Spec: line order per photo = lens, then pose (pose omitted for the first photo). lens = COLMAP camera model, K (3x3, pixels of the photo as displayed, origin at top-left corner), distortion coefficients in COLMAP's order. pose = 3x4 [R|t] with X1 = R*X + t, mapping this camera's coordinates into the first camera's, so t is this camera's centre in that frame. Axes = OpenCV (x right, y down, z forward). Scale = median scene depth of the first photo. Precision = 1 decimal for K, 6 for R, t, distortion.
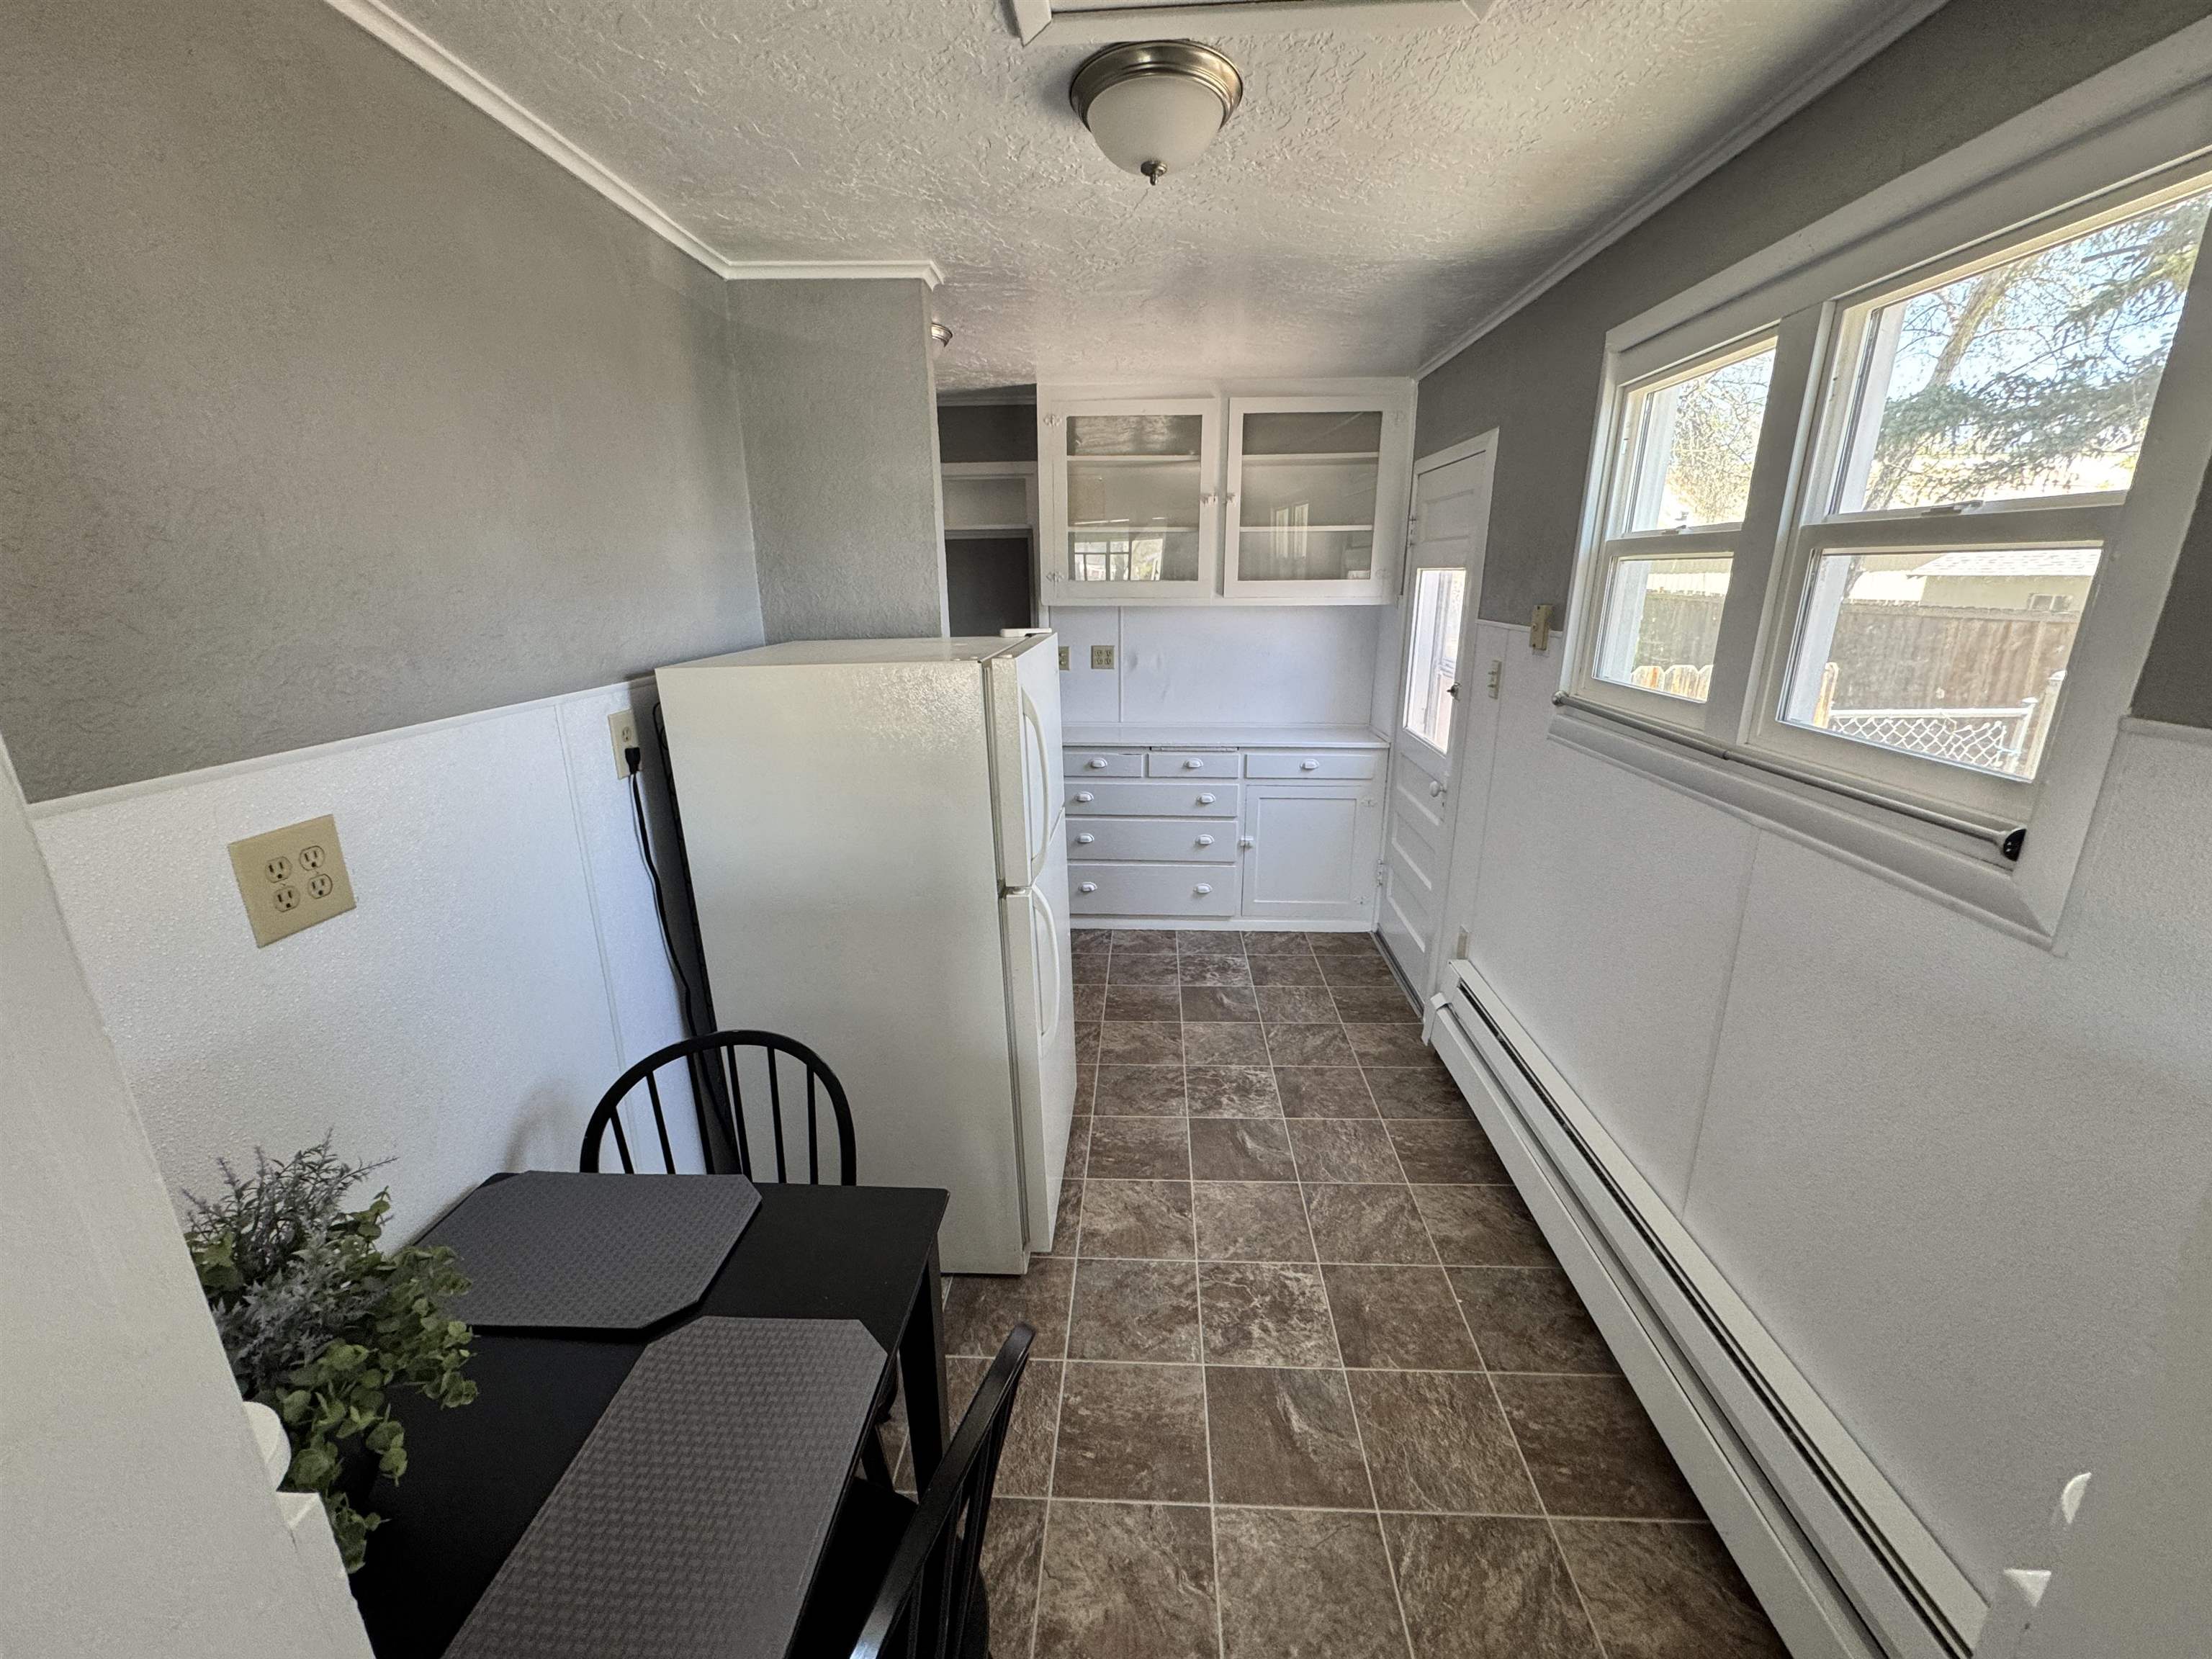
lens RADIAL K [[872.9, 0, 1106.0], [0, 872.9, 829.5], [0, 0, 1]] dist [-0.001534, -0.000153]
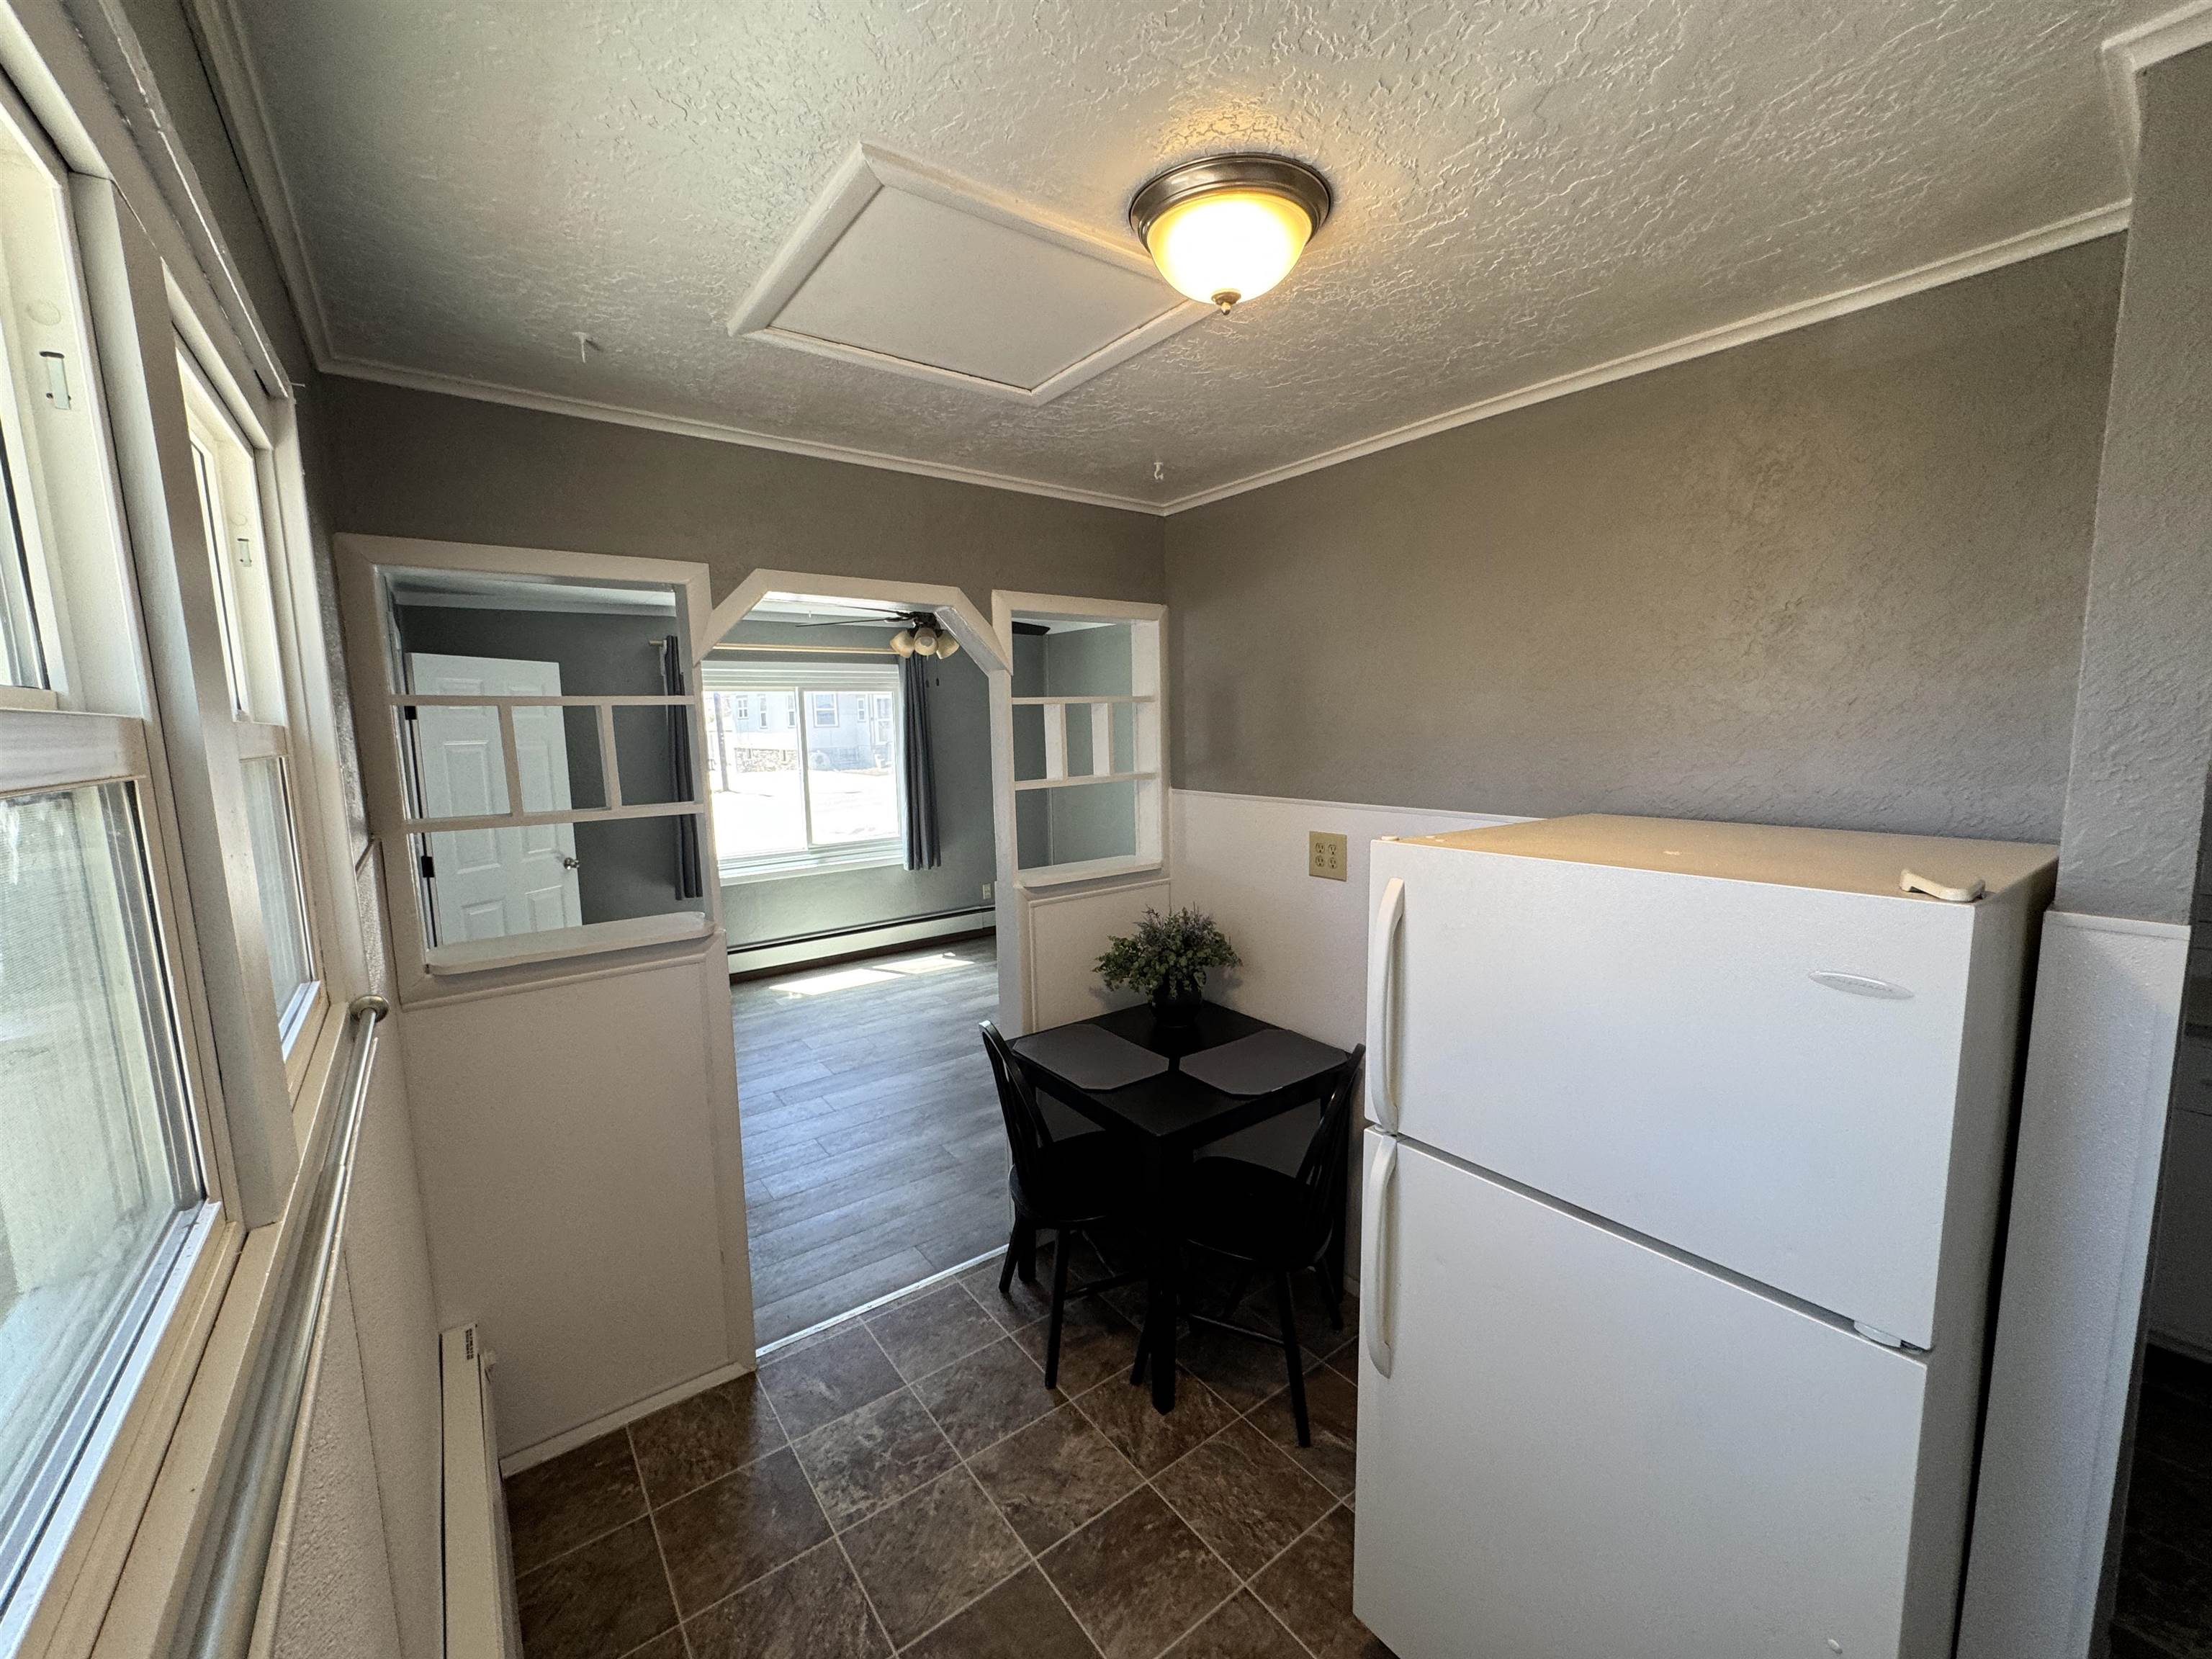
lens RADIAL K [[881.2, 0, 1106.0], [0, 881.2, 829.5], [0, 0, 1]] dist [-0.001287, -0.000061]
pose [[-0.763011, 0.107941, -0.637309, 0.692506], [-0.153225, 0.927653, 0.340563, -0.499287], [0.627962, 0.357505, -0.691270, 1.563519]]
